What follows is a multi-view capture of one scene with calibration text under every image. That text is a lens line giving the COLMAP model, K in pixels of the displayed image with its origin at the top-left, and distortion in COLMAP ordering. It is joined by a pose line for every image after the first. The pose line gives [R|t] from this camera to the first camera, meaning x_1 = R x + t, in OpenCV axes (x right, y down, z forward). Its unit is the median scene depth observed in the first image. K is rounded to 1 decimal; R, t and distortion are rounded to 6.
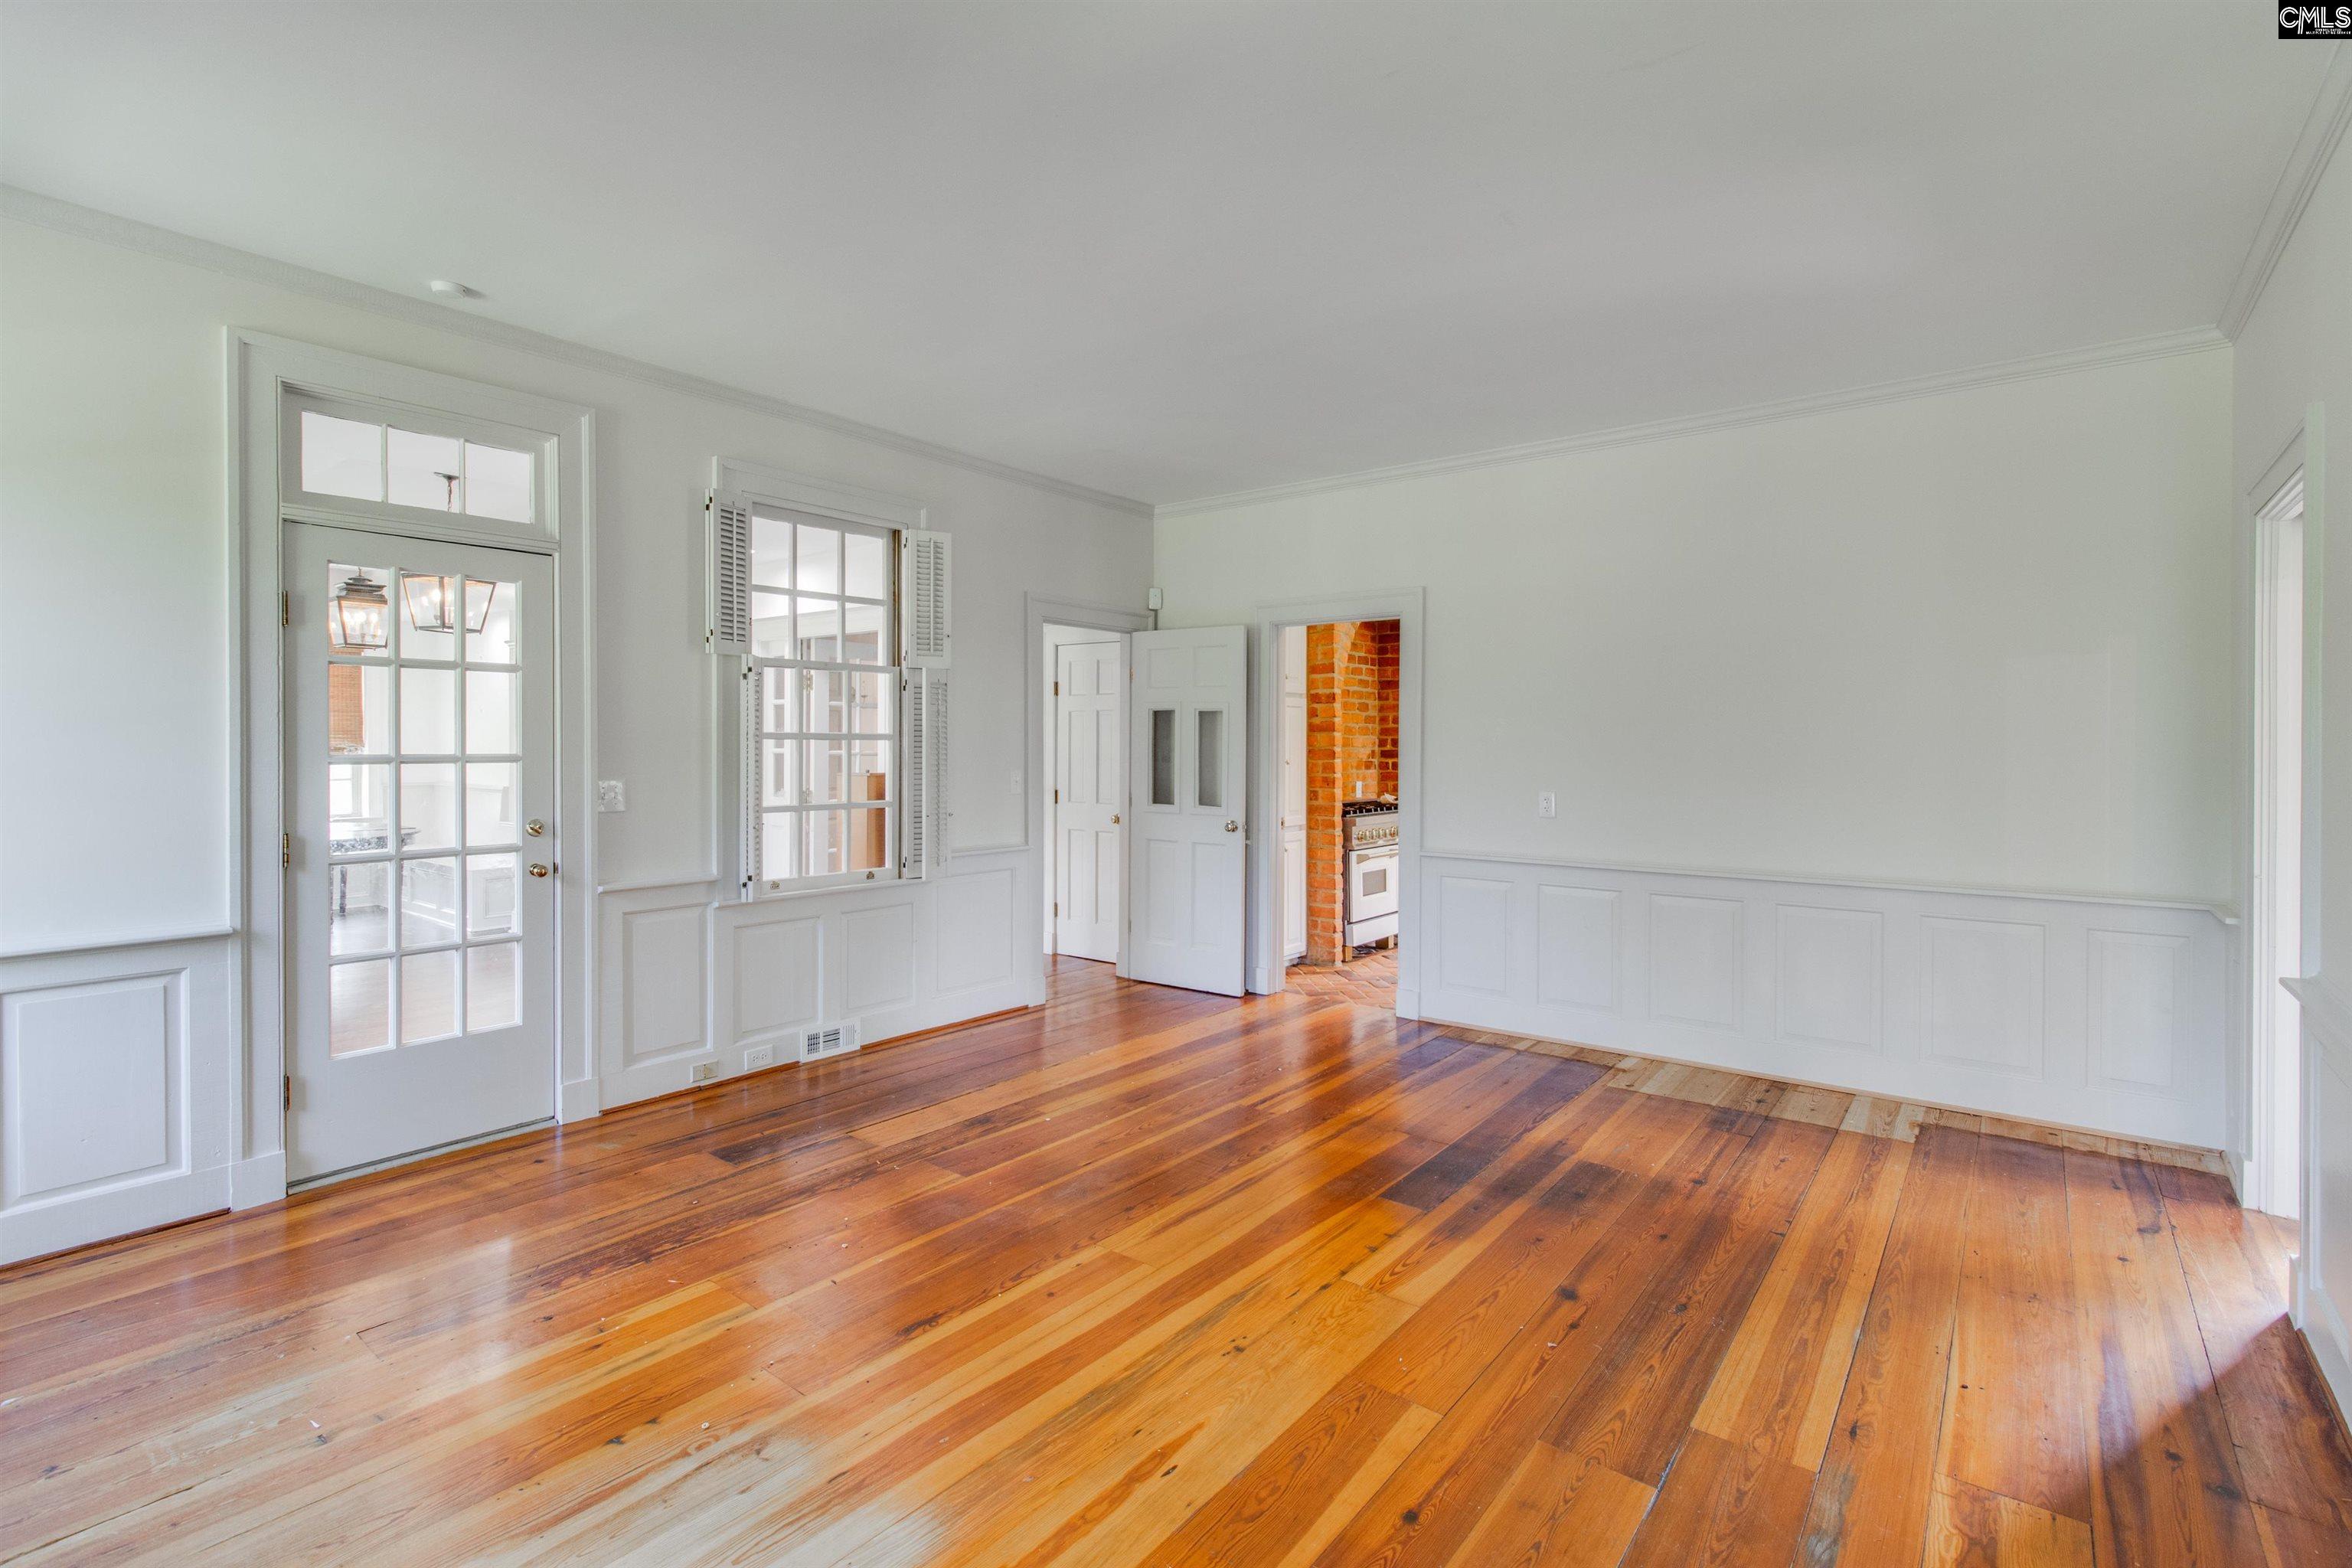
lens RADIAL K [[1090.9, 0, 1178.1], [0, 1090.9, 774.7], [0, 0, 1]] dist [0.000721, 0.000308]
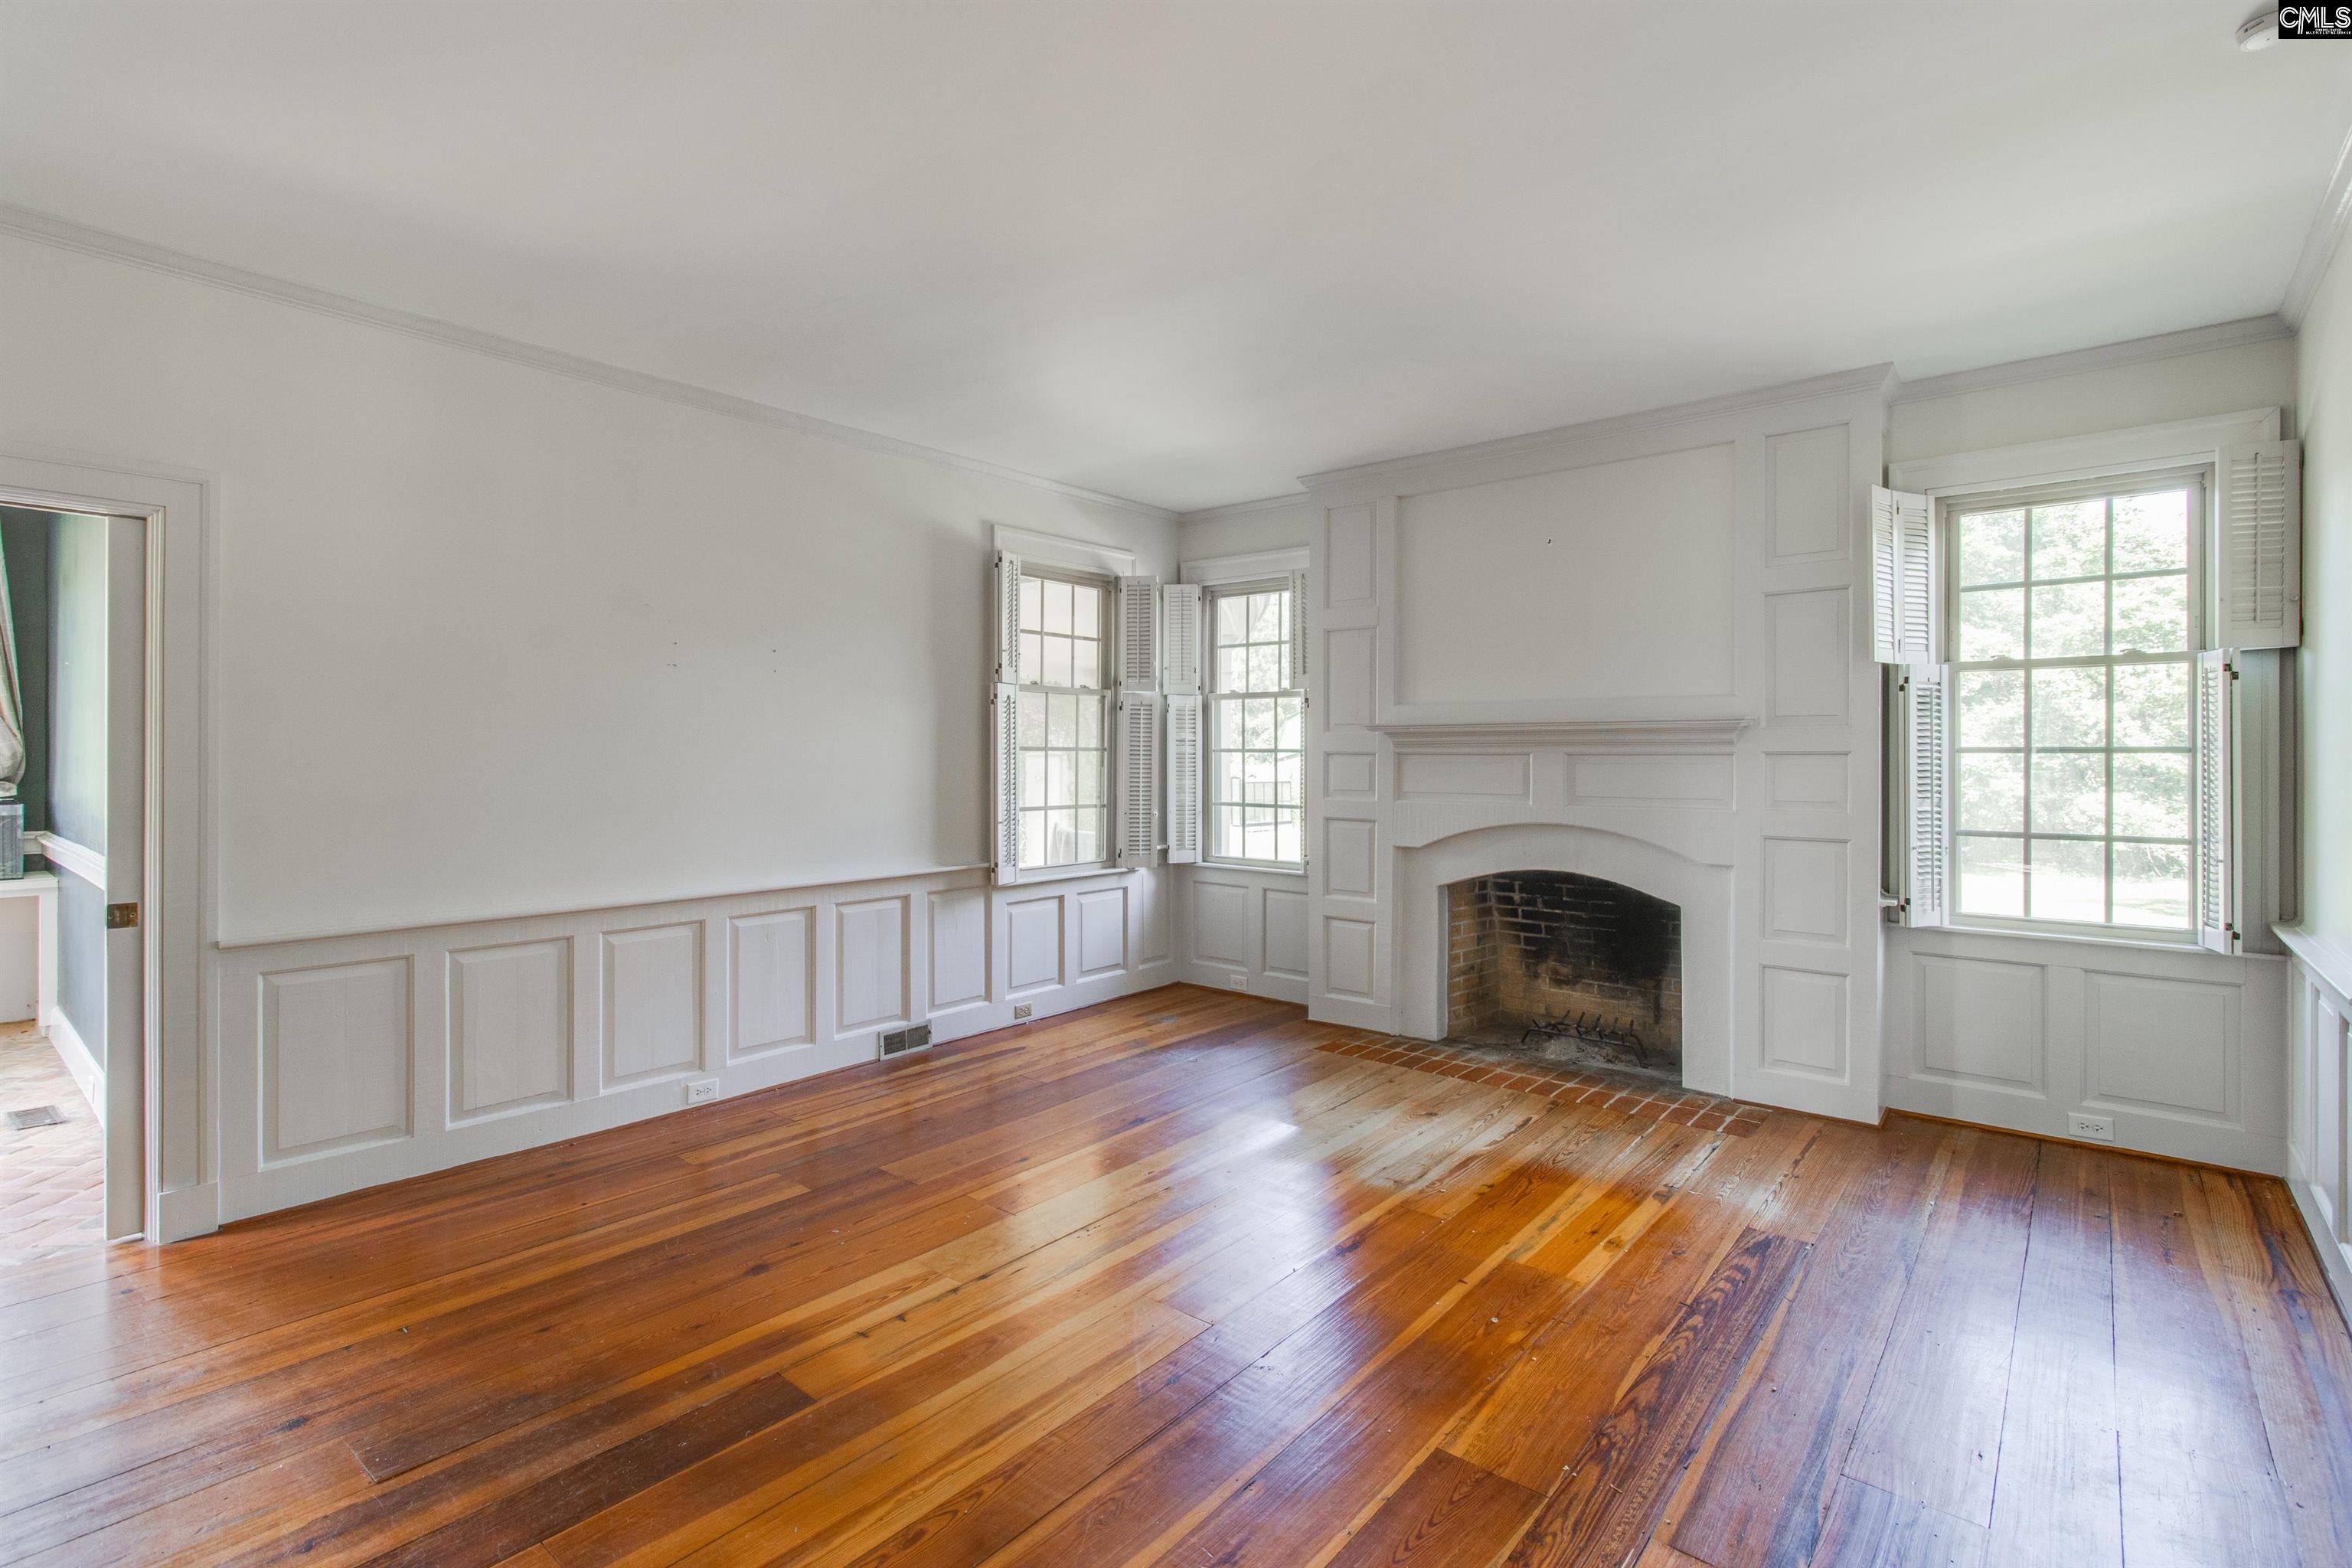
lens RADIAL K [[1090.9, 0, 1184.0], [0, 1090.9, 763.0], [0, 0, 1]] dist [0.000721, 0.000308]
pose [[-0.999563, -0.004155, 0.029252, -0.064728], [-0.003163, 0.999421, 0.033887, -0.040937], [-0.029376, 0.033780, -0.998998, 1.562682]]
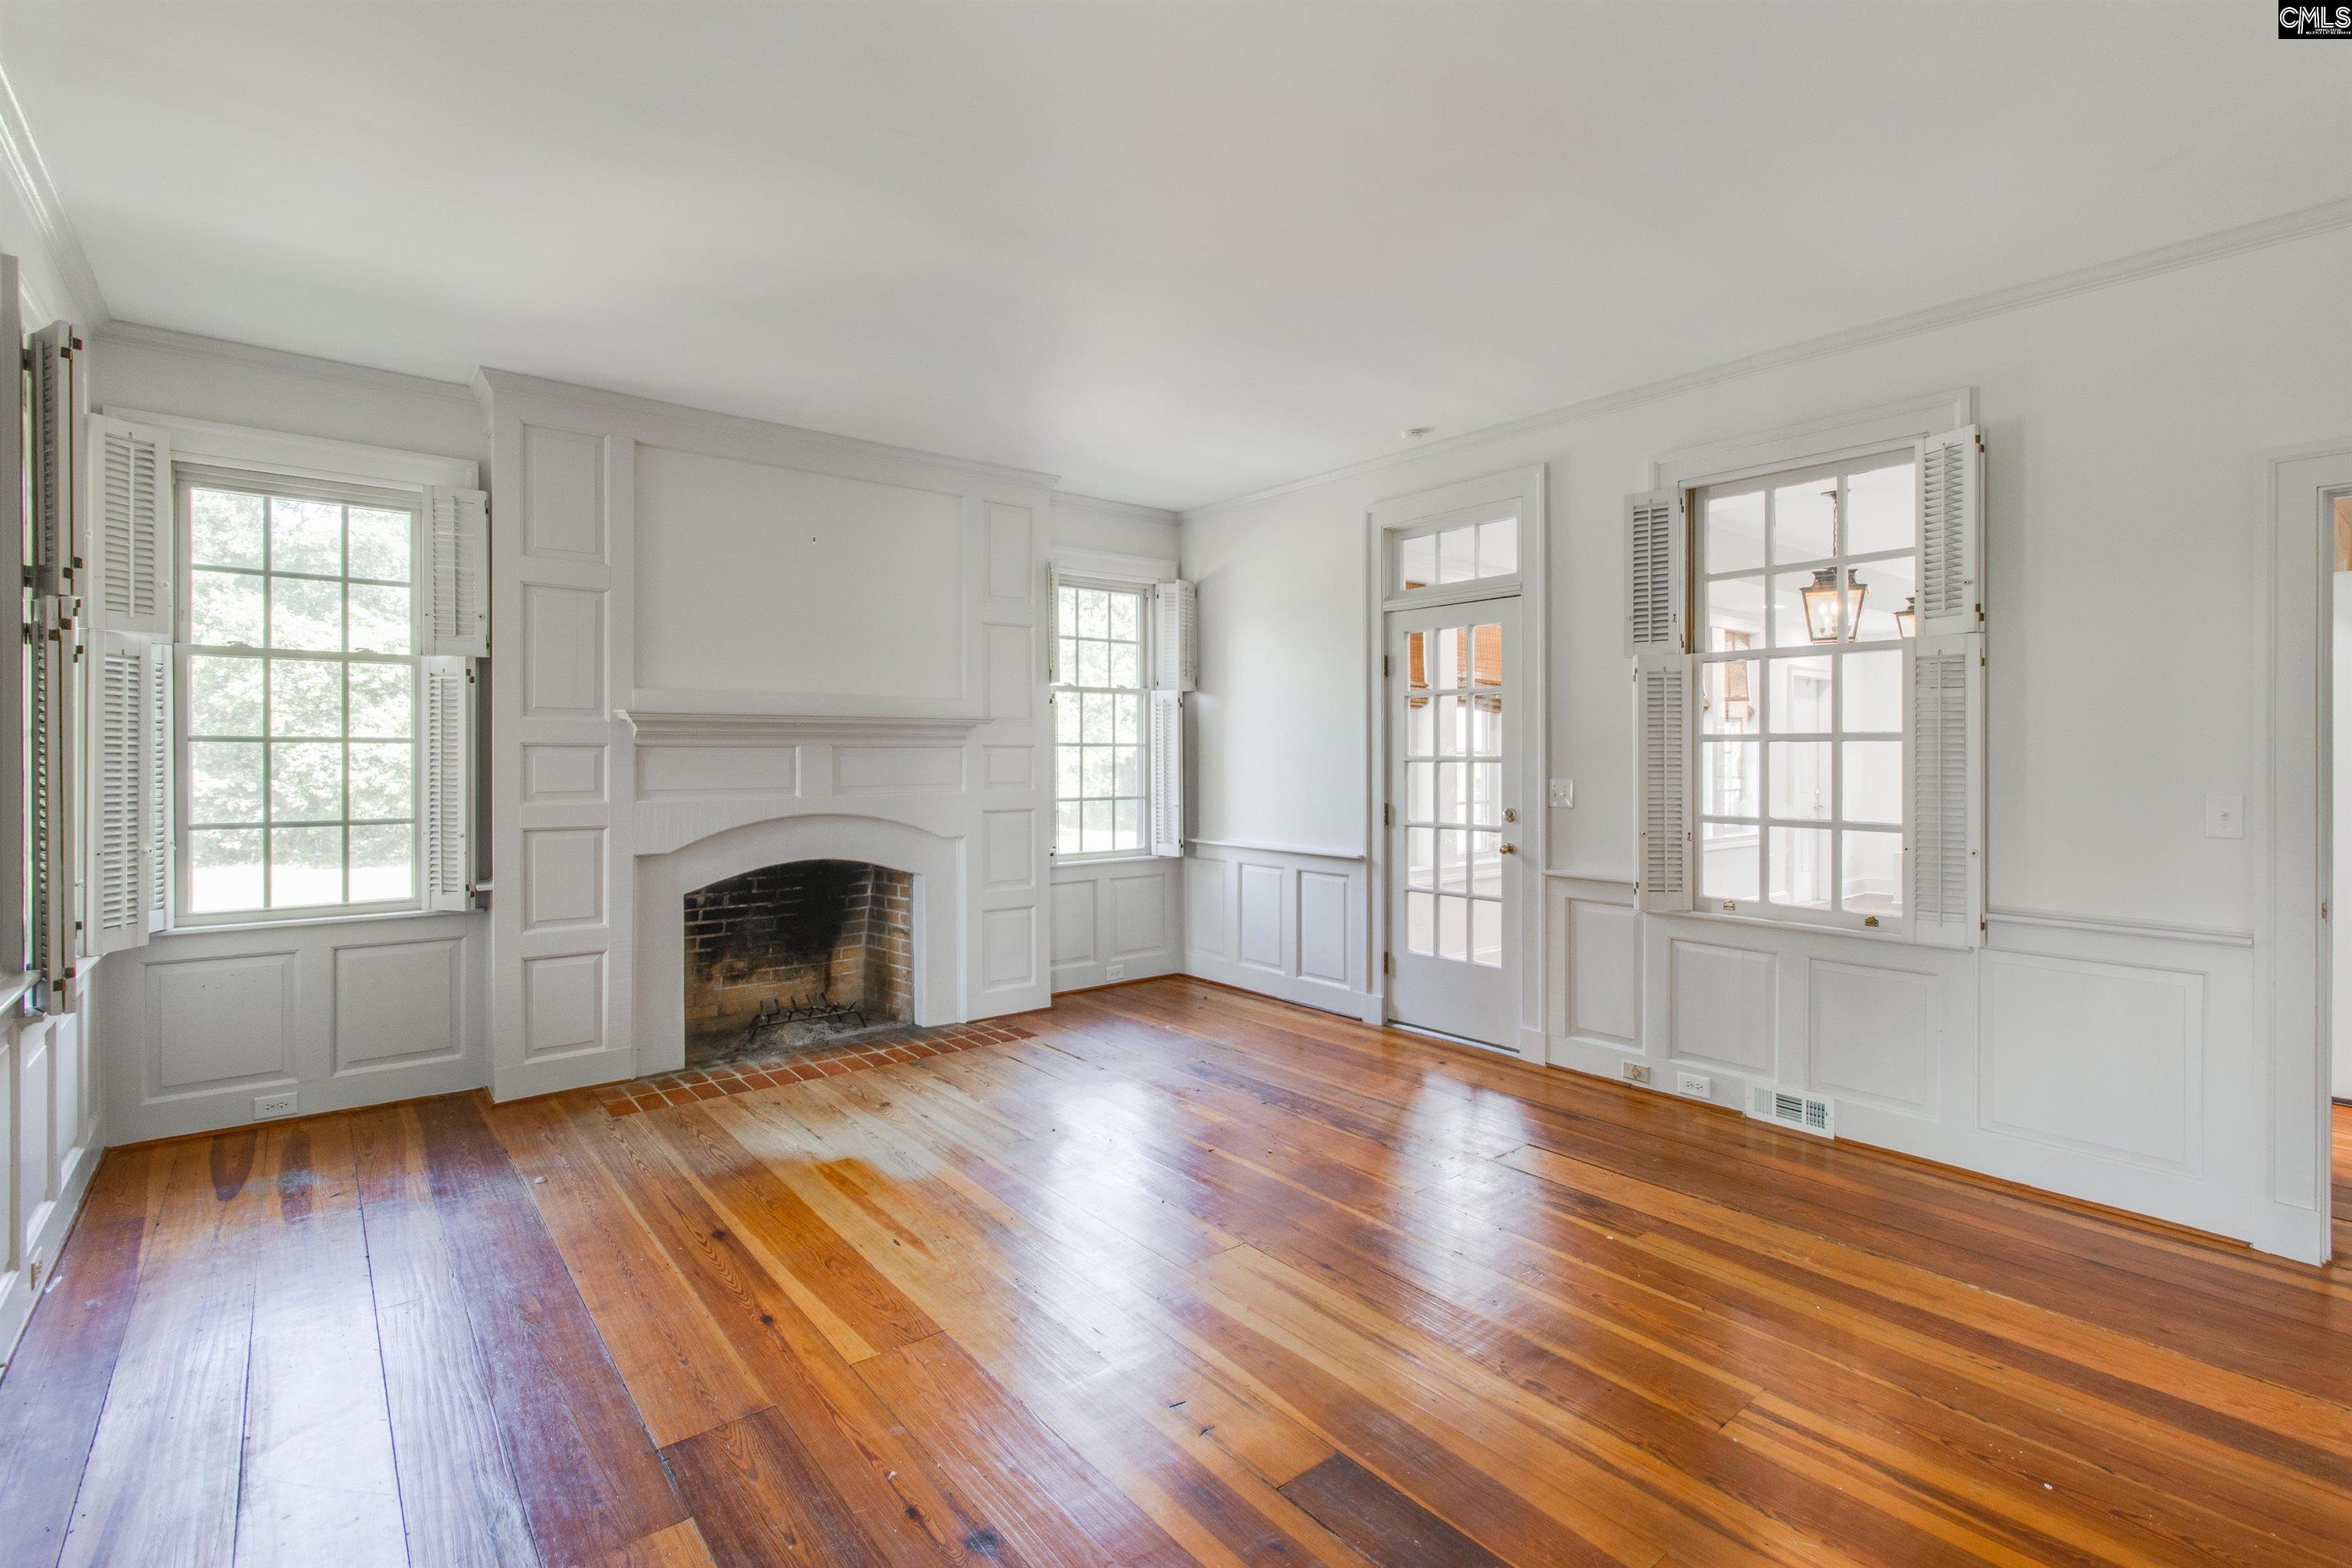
lens RADIAL K [[1090.9, 0, 1184.1], [0, 1090.9, 759.7], [0, 0, 1]] dist [0.000721, 0.000308]
pose [[-0.223403, 0.005921, -0.974708, 0.766758], [-0.027024, 0.999560, 0.012266, -0.021154], [0.974351, 0.029081, -0.223145, 0.972525]]
